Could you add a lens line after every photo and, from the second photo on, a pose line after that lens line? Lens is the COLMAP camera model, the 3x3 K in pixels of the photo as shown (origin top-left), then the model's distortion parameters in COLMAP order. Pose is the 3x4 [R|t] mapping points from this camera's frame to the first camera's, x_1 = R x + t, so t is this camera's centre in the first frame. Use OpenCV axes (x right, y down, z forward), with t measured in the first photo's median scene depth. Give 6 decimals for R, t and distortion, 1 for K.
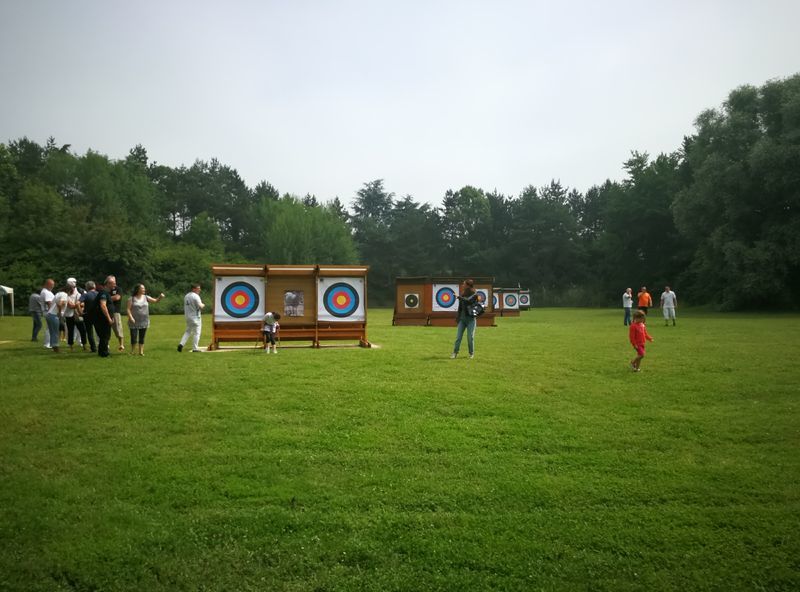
lens RADIAL K [[656.6, 0, 402.7], [0, 656.6, 300.0], [0, 0, 1]] dist [0.051350, -0.069667]
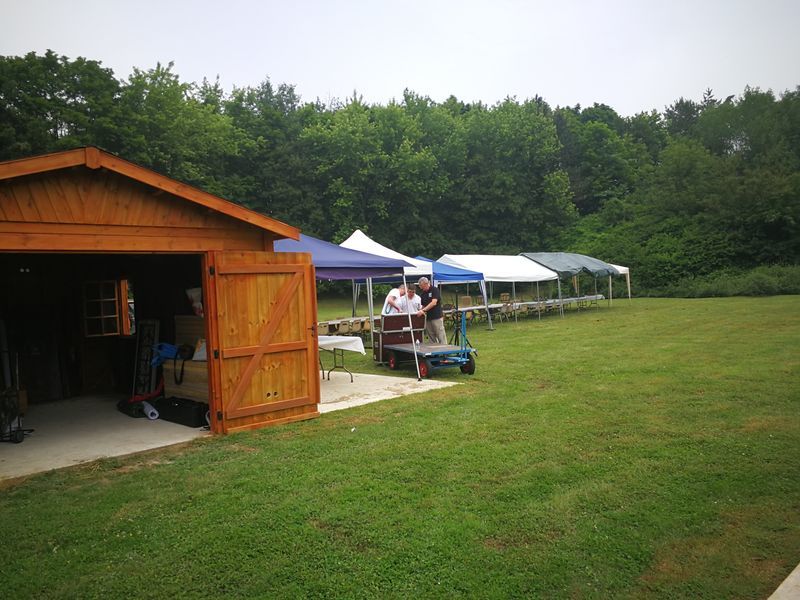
lens RADIAL K [[645.7, 0, 400.4], [0, 645.7, 294.8], [0, 0, 1]] dist [0.034828, -0.048483]
pose [[0.557257, -0.018056, -0.830144, -0.063280], [0.049537, 0.998706, 0.011531, -0.004785], [0.828861, -0.047549, 0.557430, 0.232821]]
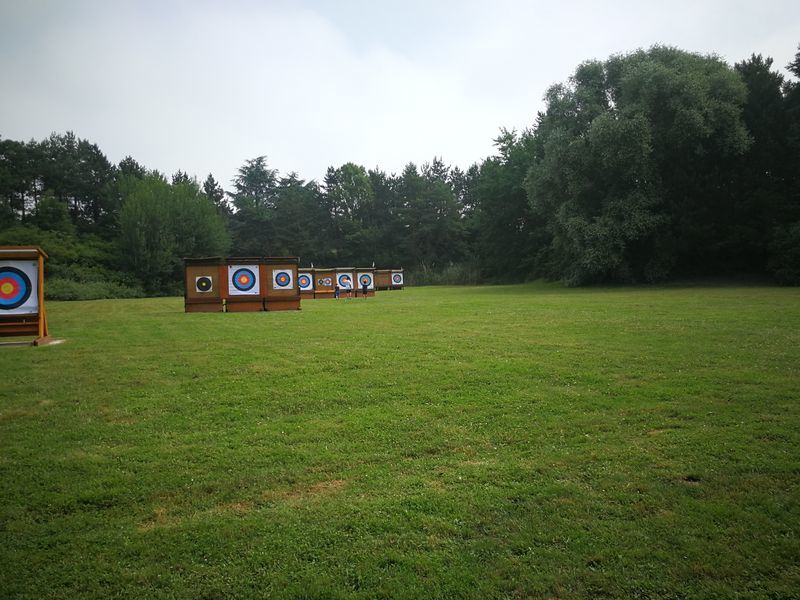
lens RADIAL K [[645.7, 0, 401.9], [0, 645.7, 314.9], [0, 0, 1]] dist [0.034828, -0.048483]
pose [[0.992133, -0.026499, 0.122351, 0.088458], [0.019676, 0.998201, 0.056645, -0.000857], [-0.123632, -0.053792, 0.990869, 0.038356]]
